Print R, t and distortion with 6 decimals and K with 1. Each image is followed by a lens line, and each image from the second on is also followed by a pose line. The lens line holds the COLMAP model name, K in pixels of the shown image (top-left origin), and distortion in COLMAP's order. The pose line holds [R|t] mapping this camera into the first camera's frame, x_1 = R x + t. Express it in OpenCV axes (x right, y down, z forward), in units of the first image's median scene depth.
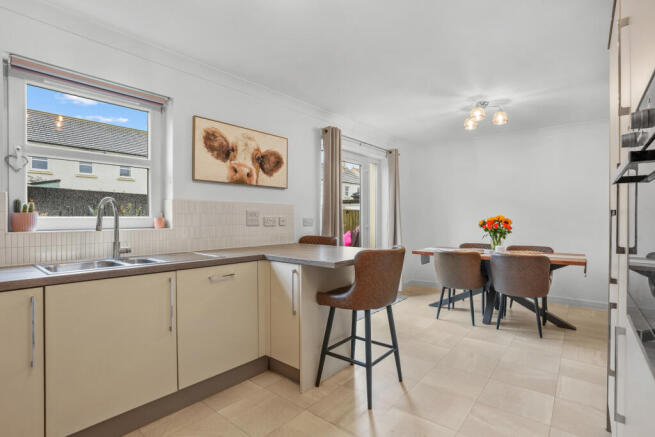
lens RADIAL K [[320.0, 0, 326.7], [0, 320.0, 217.3], [0, 0, 1]] dist [-0.020930, 0.000134]
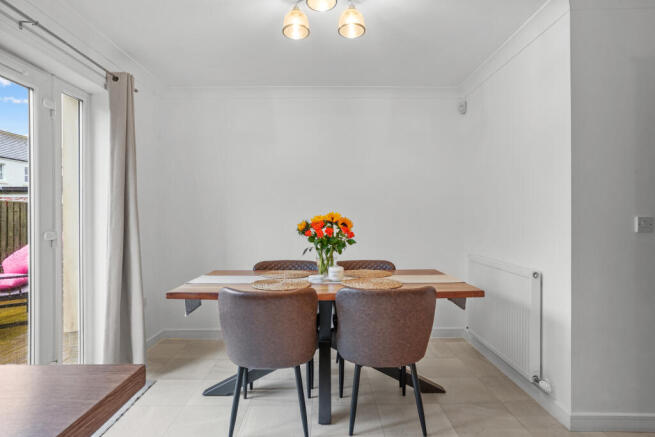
lens RADIAL K [[384.1, 0, 326.1], [0, 384.1, 212.2], [0, 0, 1]] dist [-0.023087, -0.000927]
pose [[0.767643, -0.006616, 0.640843, 0.070160], [0.008530, 0.999964, 0.000105, -0.004414], [-0.640821, 0.005386, 0.767672, 0.337936]]
